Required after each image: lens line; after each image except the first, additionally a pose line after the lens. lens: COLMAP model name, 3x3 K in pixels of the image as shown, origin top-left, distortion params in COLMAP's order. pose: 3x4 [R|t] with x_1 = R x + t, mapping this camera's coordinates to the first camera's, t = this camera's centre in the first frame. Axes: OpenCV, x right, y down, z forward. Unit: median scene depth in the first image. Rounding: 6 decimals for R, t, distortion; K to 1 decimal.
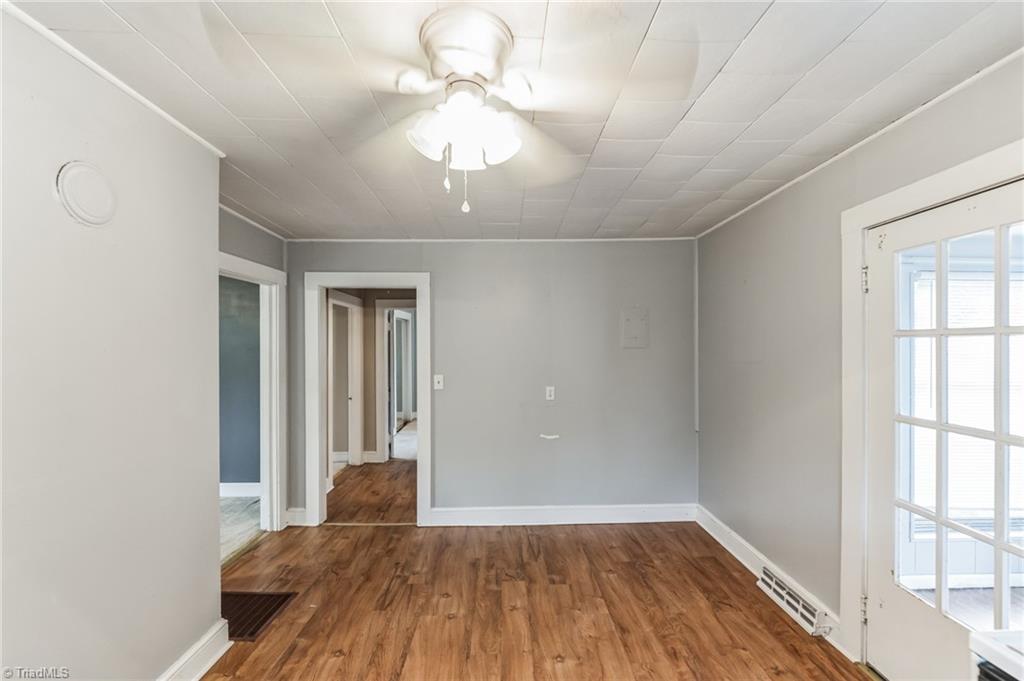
lens RADIAL K [[418.4, 0, 511.8], [0, 418.4, 346.7], [0, 0, 1]] dist [0.000009, -0.000195]
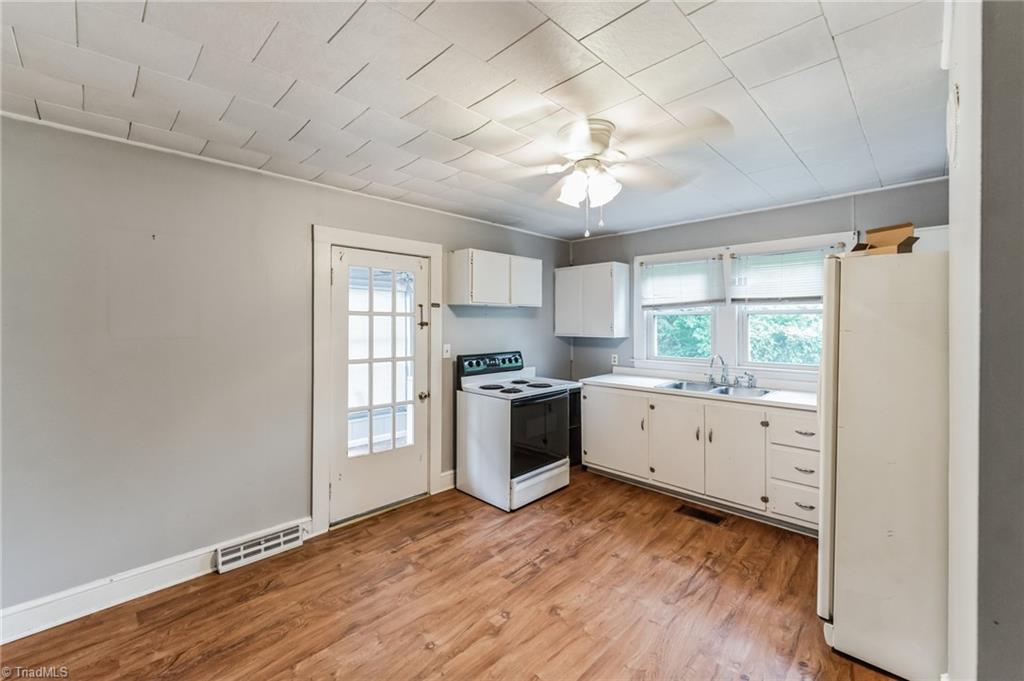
lens RADIAL K [[418.4, 0, 509.1], [0, 418.4, 333.3], [0, 0, 1]] dist [0.000009, -0.000195]
pose [[-0.691150, -0.015555, 0.722544, -0.641925], [0.000314, 0.999762, 0.021824, 0.012069], [-0.722711, 0.015310, -0.690981, 1.416661]]
